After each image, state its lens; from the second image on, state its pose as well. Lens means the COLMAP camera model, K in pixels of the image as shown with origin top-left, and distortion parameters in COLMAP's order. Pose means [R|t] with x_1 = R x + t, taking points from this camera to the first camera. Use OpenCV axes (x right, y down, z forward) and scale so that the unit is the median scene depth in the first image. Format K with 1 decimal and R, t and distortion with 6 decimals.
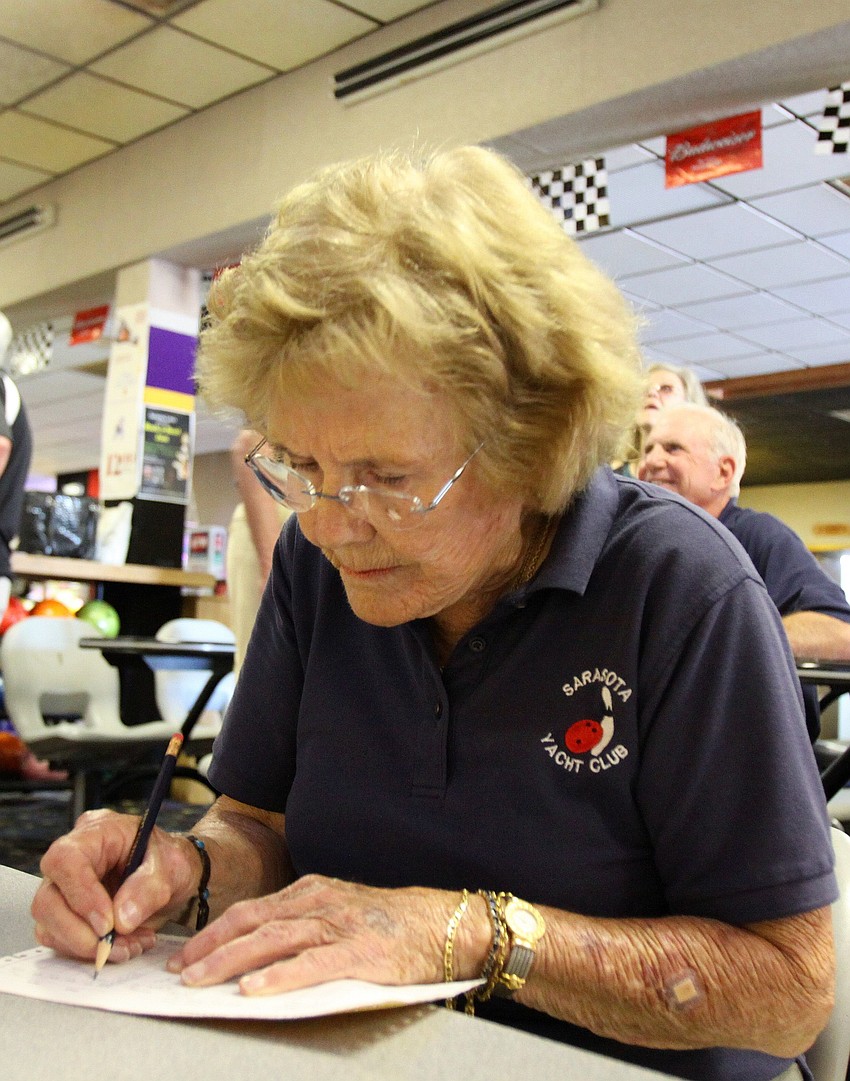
lens RADIAL K [[1276.1, 0, 426.3], [0, 1276.1, 540.4], [0, 0, 1]] dist [-0.109387, 0.000000]
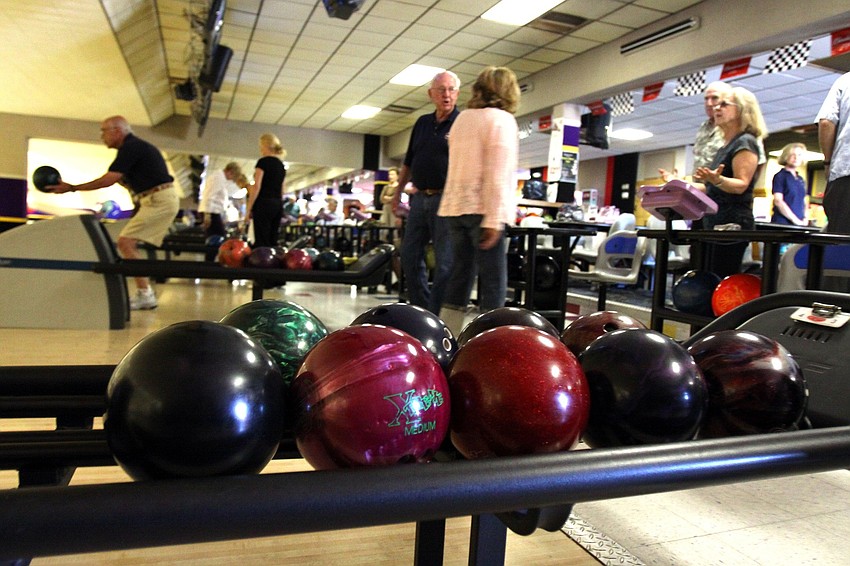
lens RADIAL K [[629.3, 0, 426.6], [0, 629.3, 283.3], [0, 0, 1]] dist [-0.007453, -0.001846]
pose [[0.904272, 0.045323, -0.424545, 0.147142], [0.013846, 0.990714, 0.135256, 0.001726], [0.426733, -0.128186, 0.895247, -0.565271]]
